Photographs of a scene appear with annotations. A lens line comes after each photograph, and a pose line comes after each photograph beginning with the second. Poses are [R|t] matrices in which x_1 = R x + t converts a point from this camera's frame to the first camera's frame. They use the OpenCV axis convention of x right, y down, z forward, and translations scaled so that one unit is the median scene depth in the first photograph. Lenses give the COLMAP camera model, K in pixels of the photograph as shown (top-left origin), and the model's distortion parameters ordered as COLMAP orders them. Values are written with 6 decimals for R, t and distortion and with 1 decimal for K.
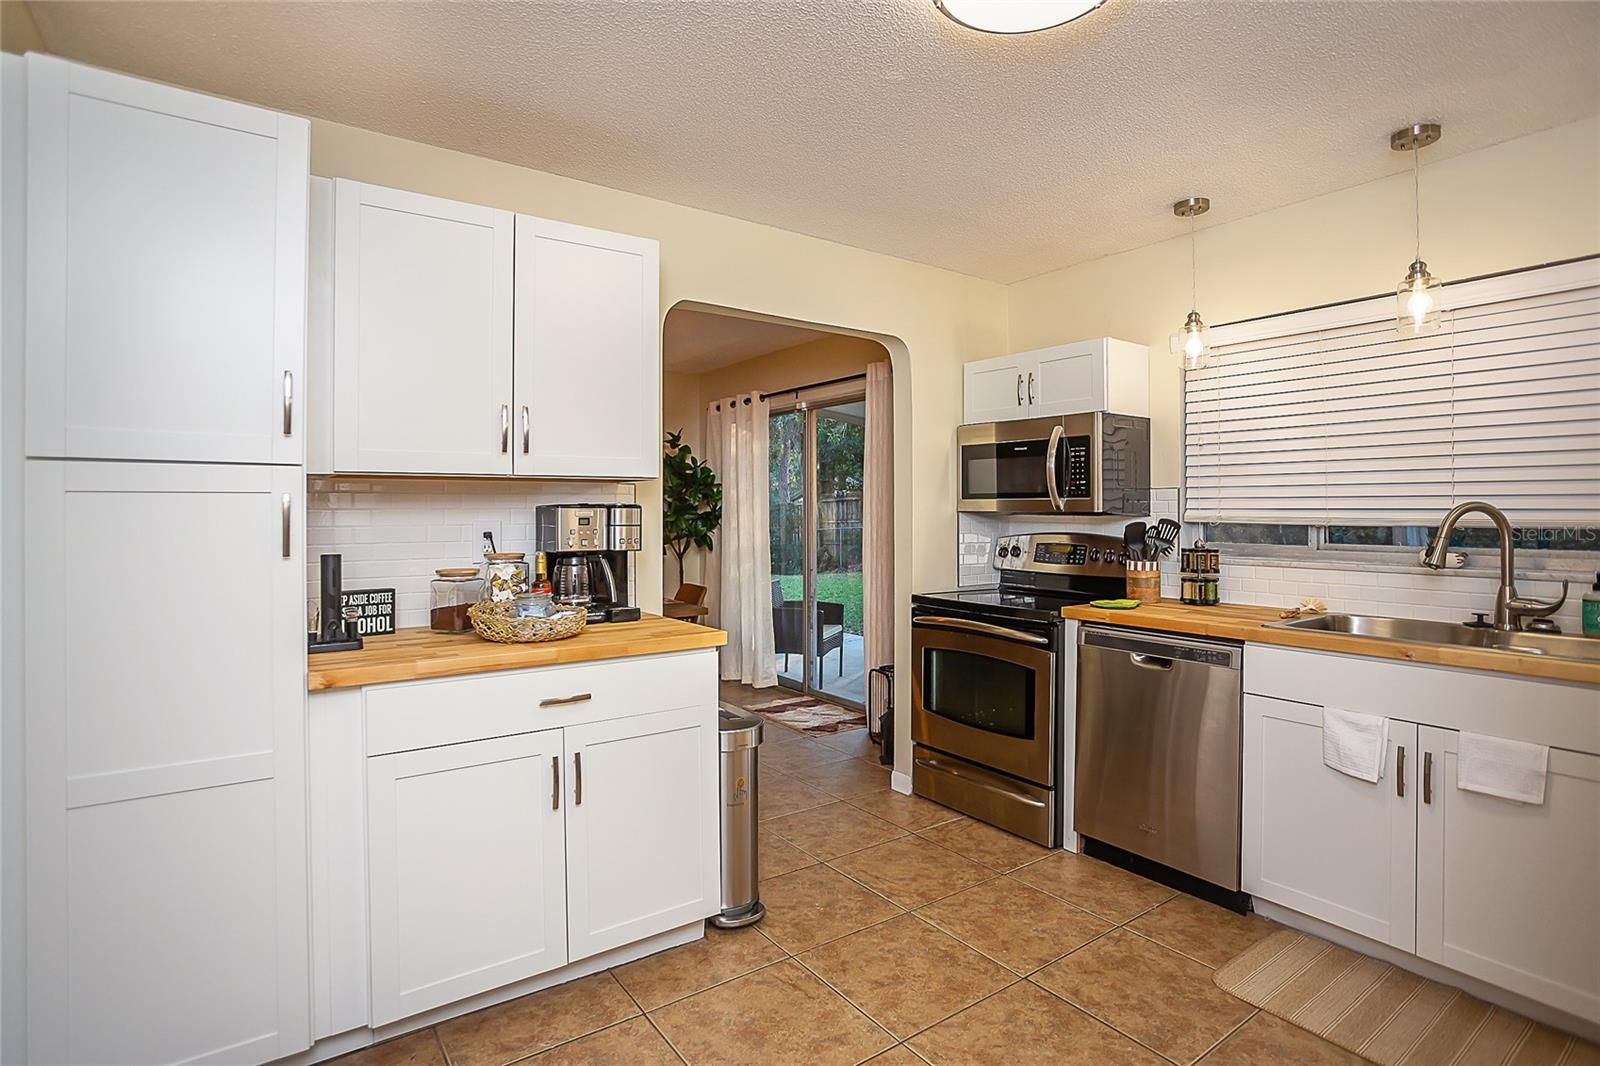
lens RADIAL K [[826.9, 0, 800.5], [0, 826.9, 504.2], [0, 0, 1]] dist [-0.071497, 0.029971]
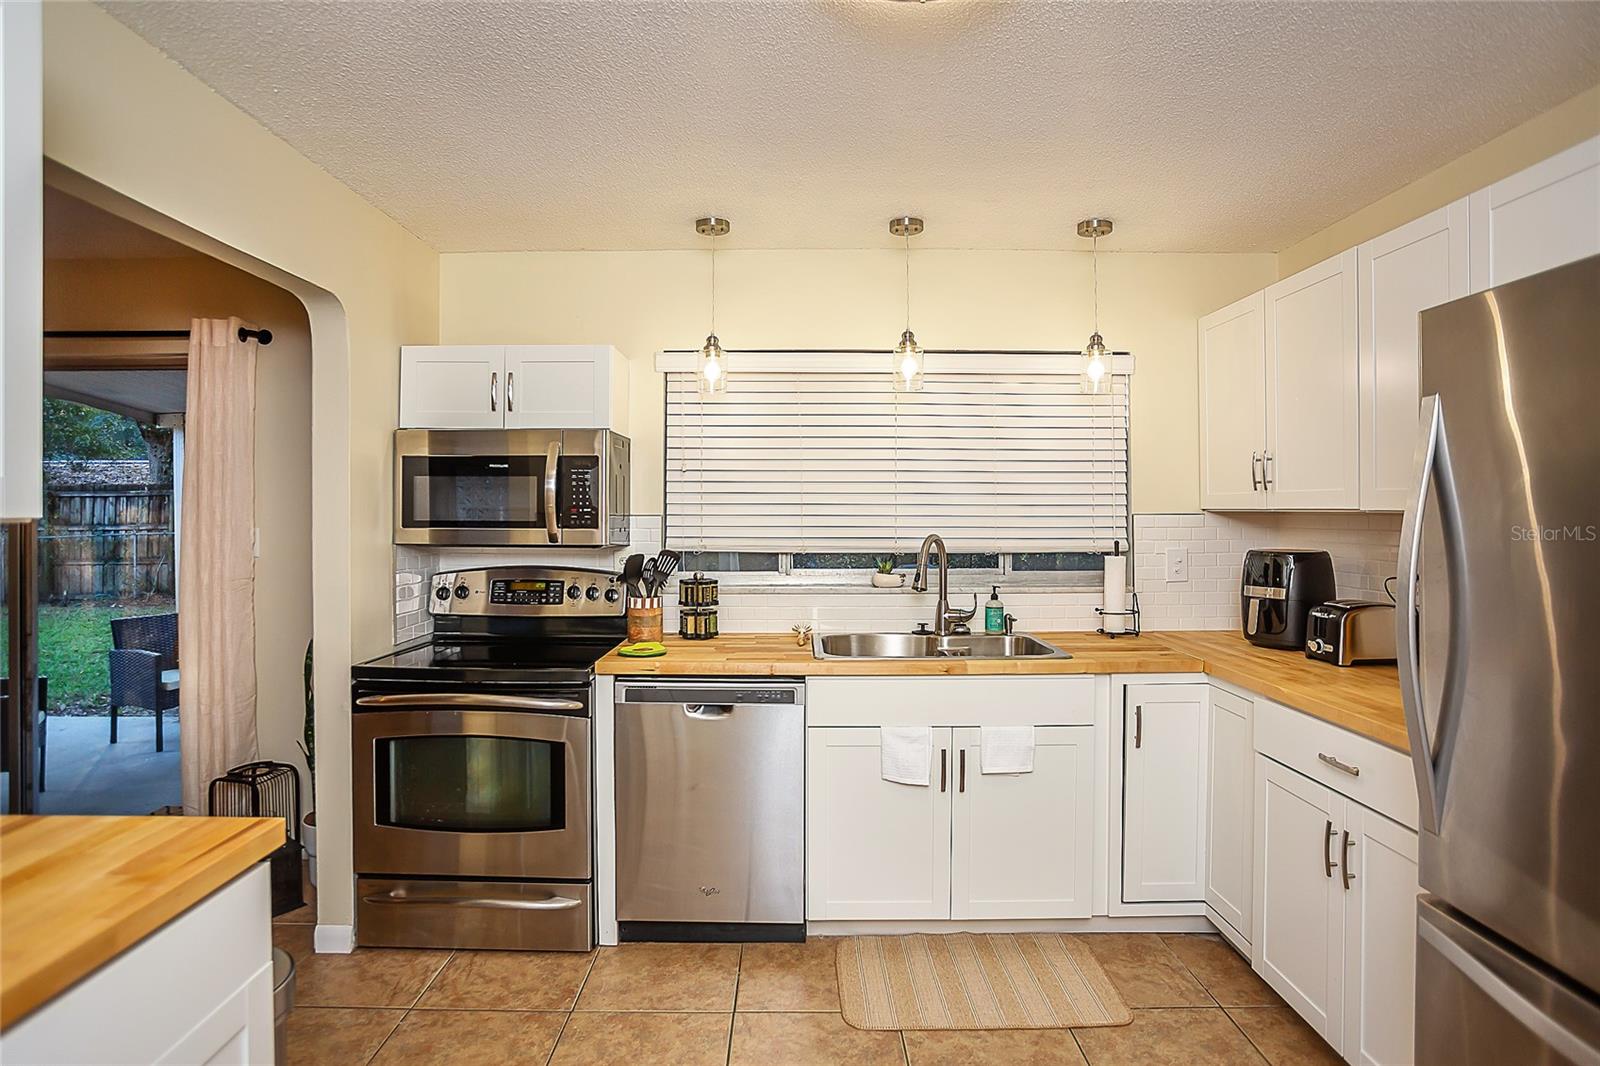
lens RADIAL K [[826.9, 0, 800.5], [0, 826.9, 504.2], [0, 0, 1]] dist [-0.071497, 0.029971]
pose [[0.566915, 0.006356, 0.823752, -0.252340], [-0.008953, 0.999959, -0.001553, -0.035756], [-0.823728, -0.006495, 0.566948, 0.350795]]
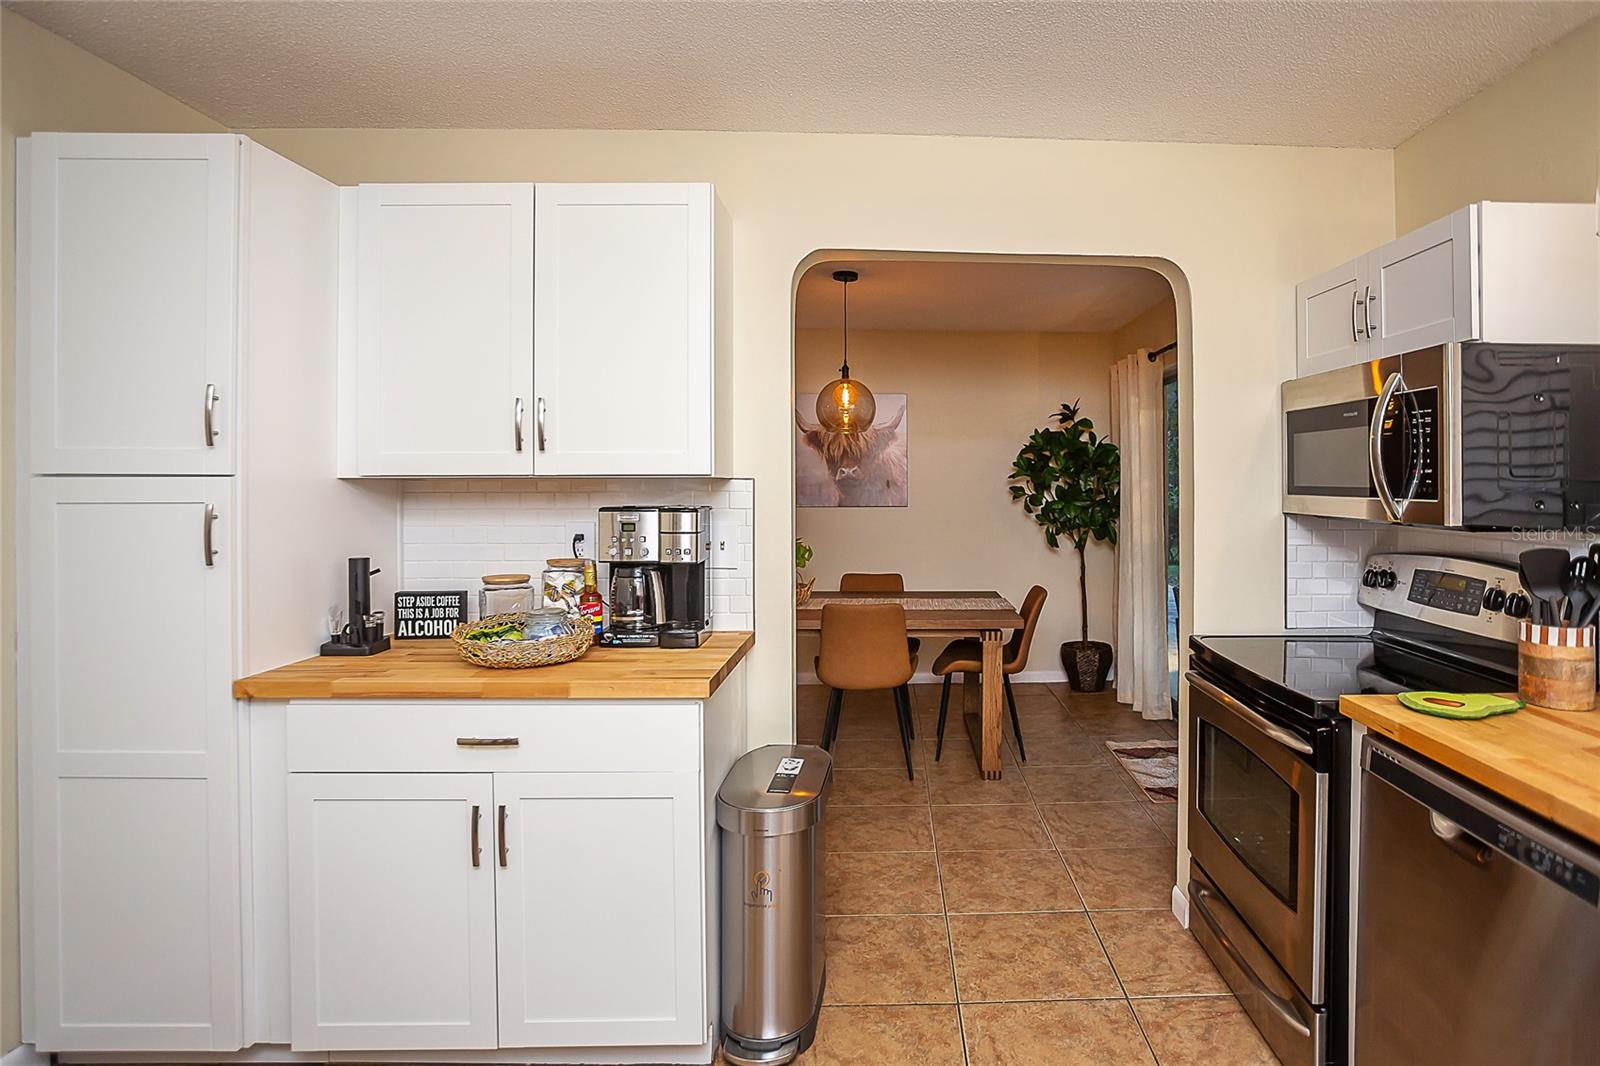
lens RADIAL K [[840.0, 0, 911.2], [0, 840.0, 478.2], [0, 0, 1]] dist [-0.041220, 0.000822]
pose [[0.831126, -0.000408, -0.556085, 0.383808], [0.002647, 0.999991, 0.003222, -0.026657], [0.556078, -0.004150, 0.831119, 0.359422]]
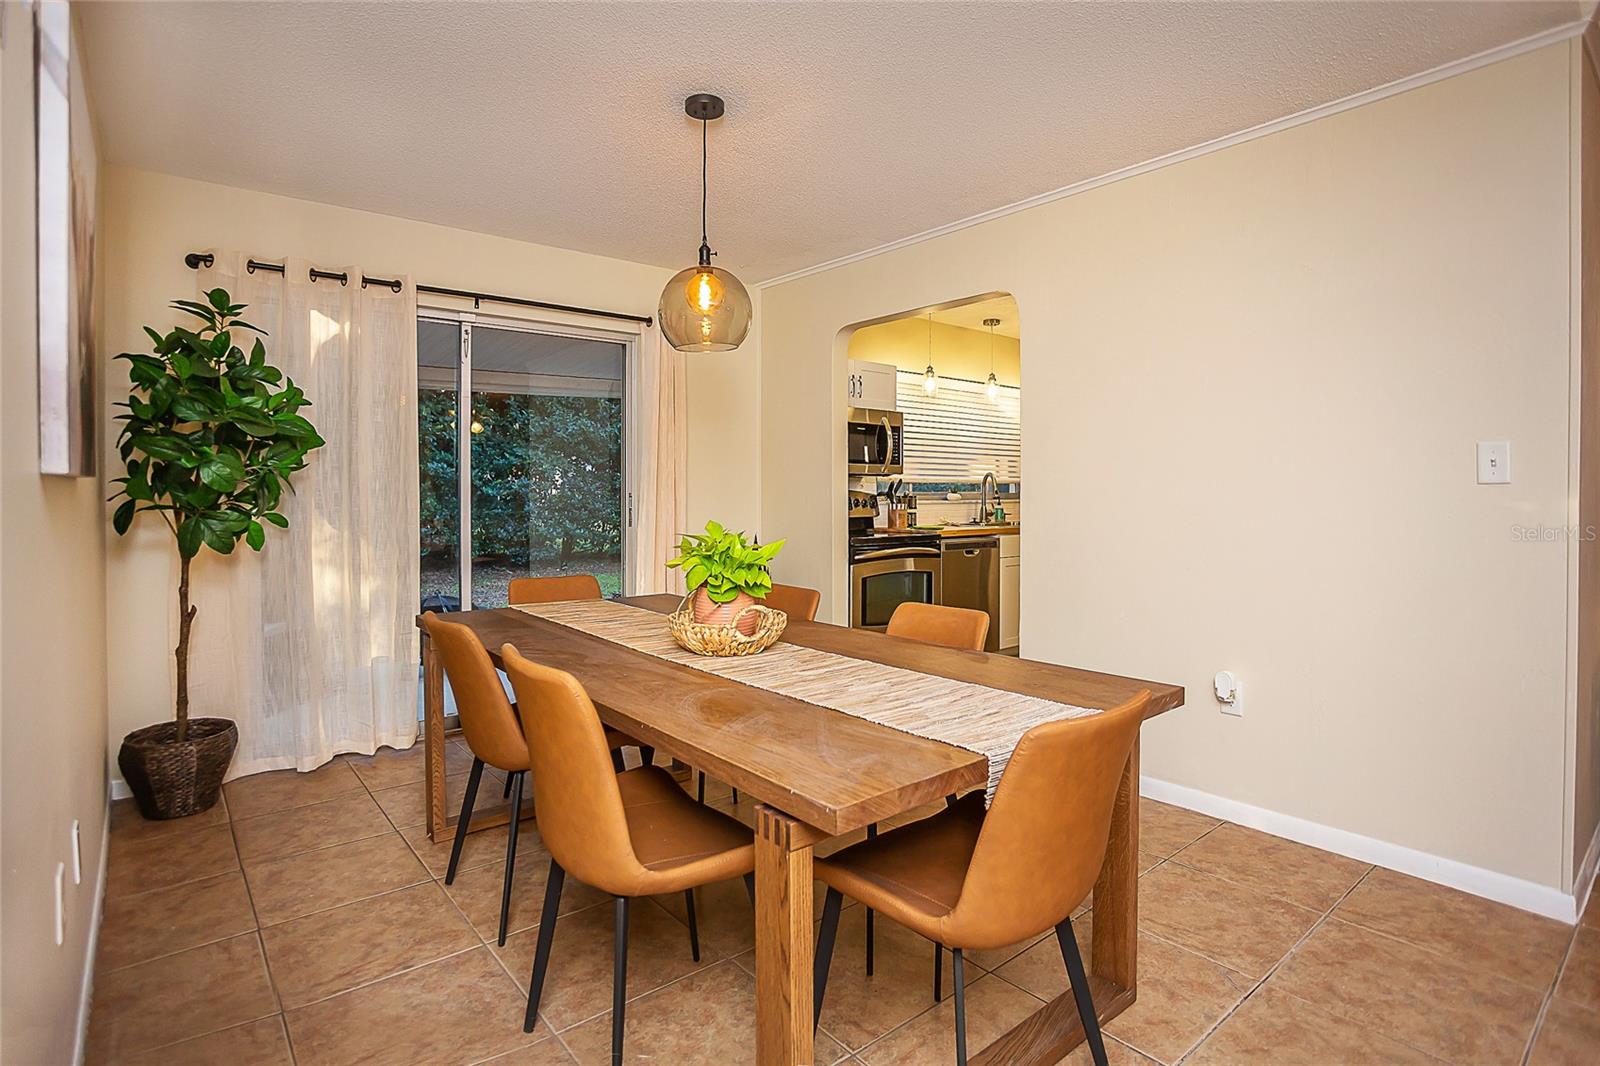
lens RADIAL K [[826.9, 0, 800.5], [0, 826.9, 504.2], [0, 0, 1]] dist [-0.071497, 0.029971]
pose [[-0.049193, -0.020313, 0.998583, -1.352695], [-0.002914, 0.999792, 0.020194, 0.036161], [-0.998785, -0.001917, -0.049242, 1.345139]]
